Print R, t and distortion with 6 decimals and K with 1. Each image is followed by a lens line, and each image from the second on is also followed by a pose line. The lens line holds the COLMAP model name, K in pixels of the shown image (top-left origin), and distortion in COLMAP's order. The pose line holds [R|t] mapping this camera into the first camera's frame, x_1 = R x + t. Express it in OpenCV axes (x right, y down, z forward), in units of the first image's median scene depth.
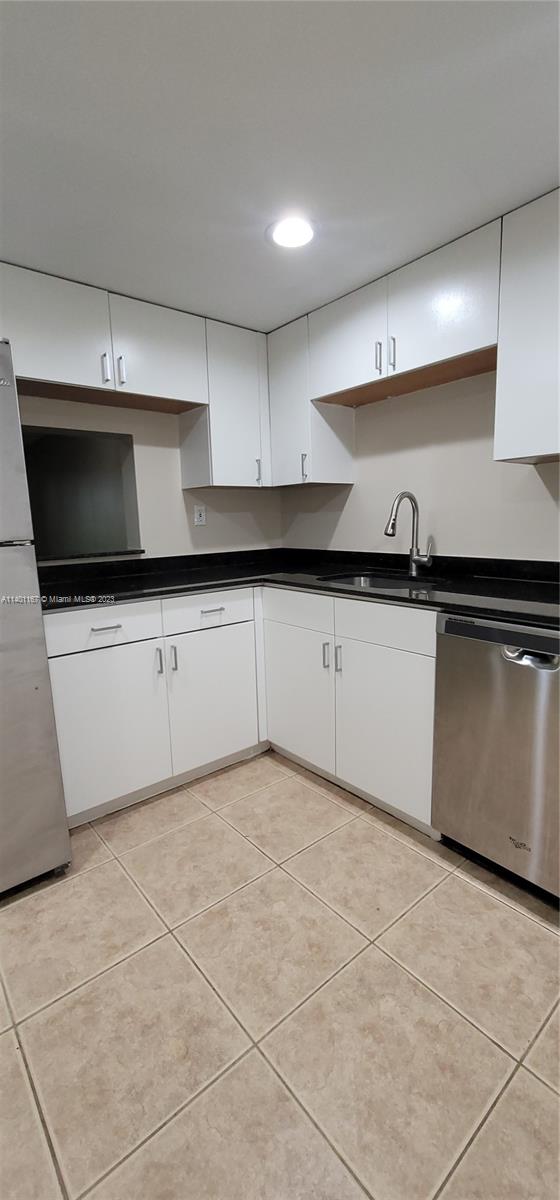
lens RADIAL K [[485.3, 0, 283.8], [0, 485.3, 601.9], [0, 0, 1]] dist [-0.004150, 0.001475]
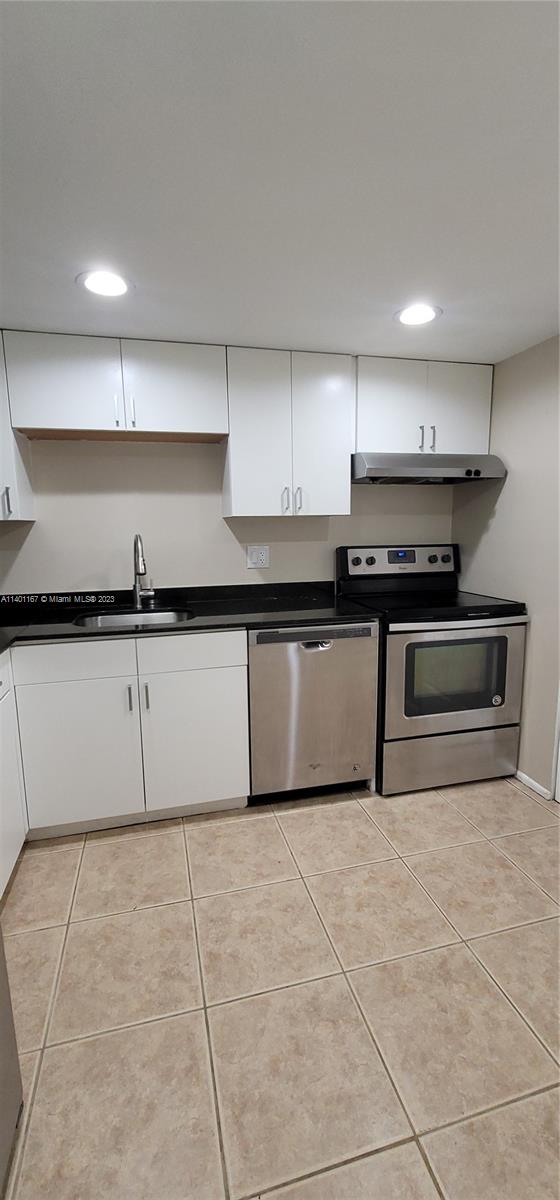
lens RADIAL K [[485.3, 0, 276.7], [0, 485.3, 601.3], [0, 0, 1]] dist [-0.004150, 0.001475]
pose [[0.431384, -0.118738, 0.894320, -0.667883], [0.156163, 0.986165, 0.055606, -0.095436], [-0.888550, 0.115672, 0.443958, 0.264375]]
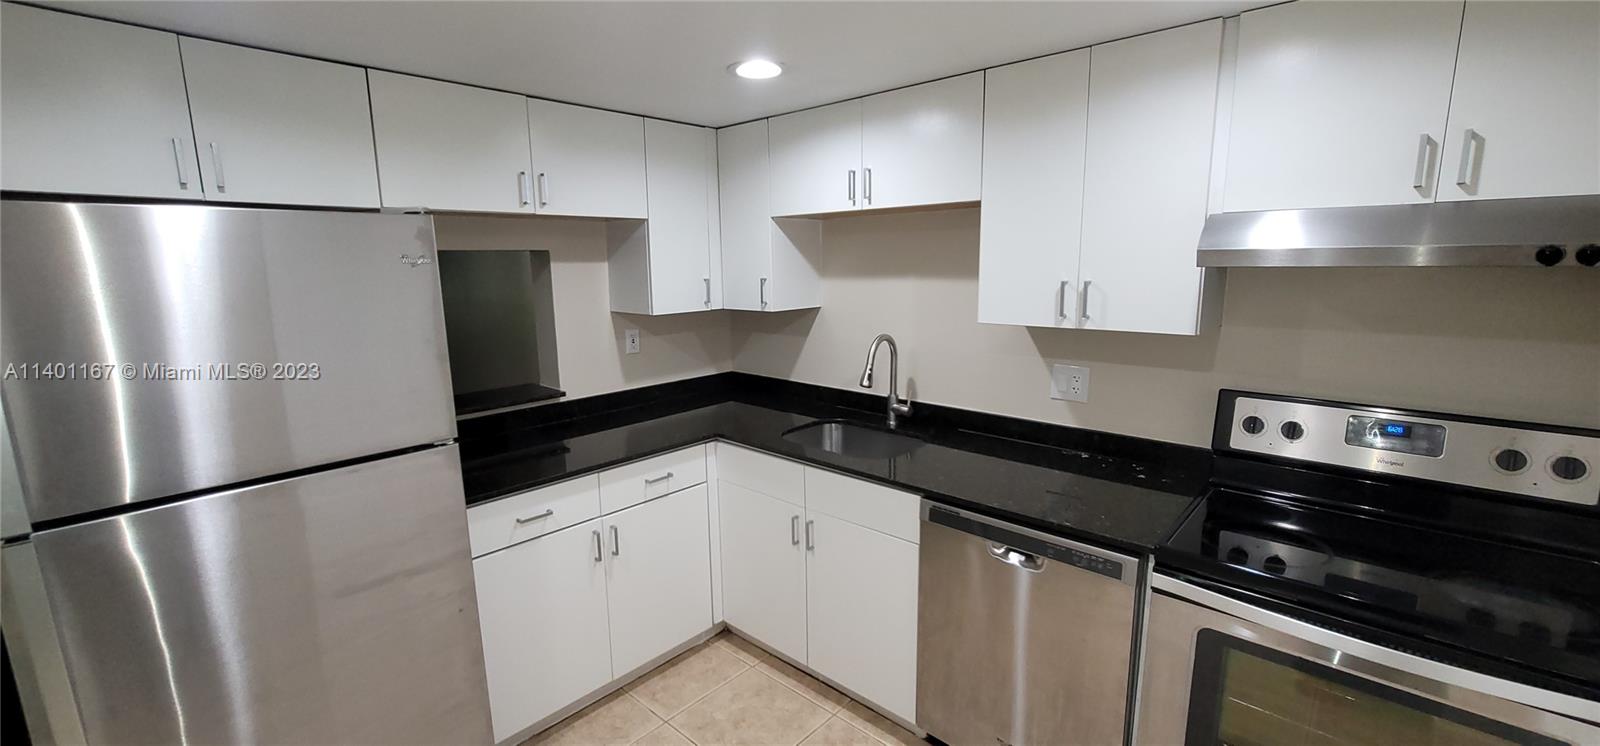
lens RADIAL K [[647.1, 0, 804.8], [0, 647.1, 373.4], [0, 0, 1]] dist [-0.004150, 0.001475]
pose [[0.990297, -0.010544, 0.138566, -0.054550], [0.009846, 0.999935, 0.005721, -0.178692], [-0.138617, -0.004301, 0.990337, -0.145971]]
